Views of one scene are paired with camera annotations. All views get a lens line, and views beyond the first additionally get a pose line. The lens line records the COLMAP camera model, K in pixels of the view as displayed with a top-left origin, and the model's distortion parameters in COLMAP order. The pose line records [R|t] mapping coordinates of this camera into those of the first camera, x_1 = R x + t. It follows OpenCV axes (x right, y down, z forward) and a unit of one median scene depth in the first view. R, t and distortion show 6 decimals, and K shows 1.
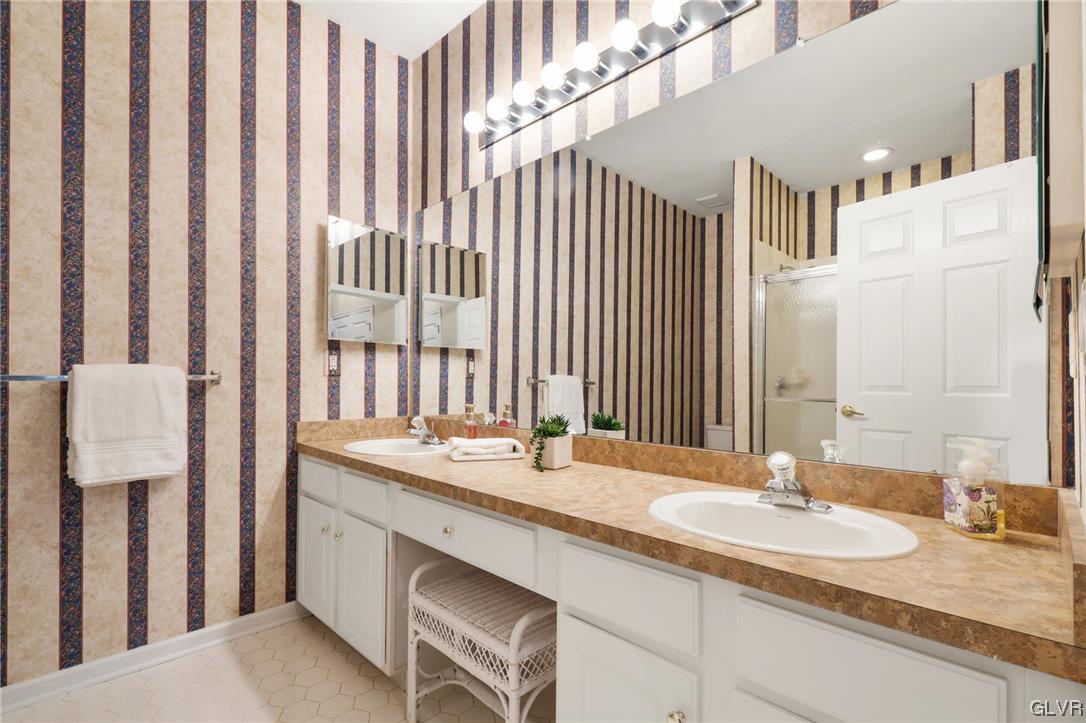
lens RADIAL K [[493.7, 0, 544.1], [0, 493.7, 370.1], [0, 0, 1]] dist [0.001265, -0.000376]
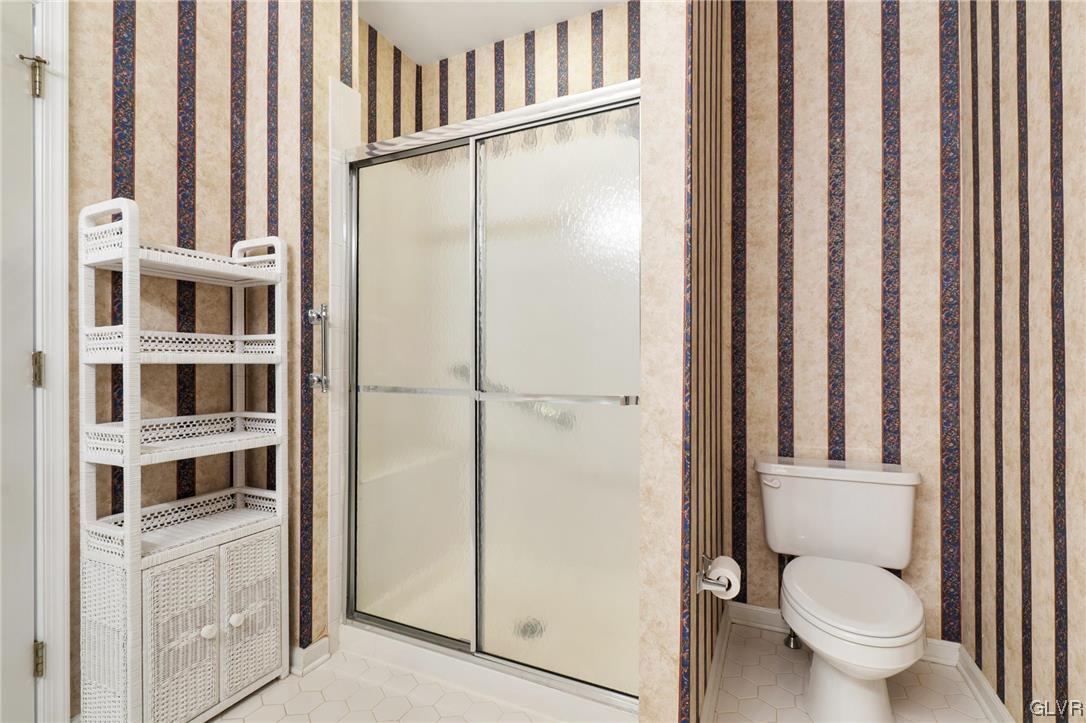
lens RADIAL K [[472.6, 0, 504.0], [0, 472.6, 363.4], [0, 0, 1]] dist [0.018468, -0.012895]
pose [[0.341289, 0.001233, -0.939957, -0.004127], [0.005869, 0.999977, 0.003442, 0.609851], [0.939940, -0.006692, 0.341274, 0.002533]]
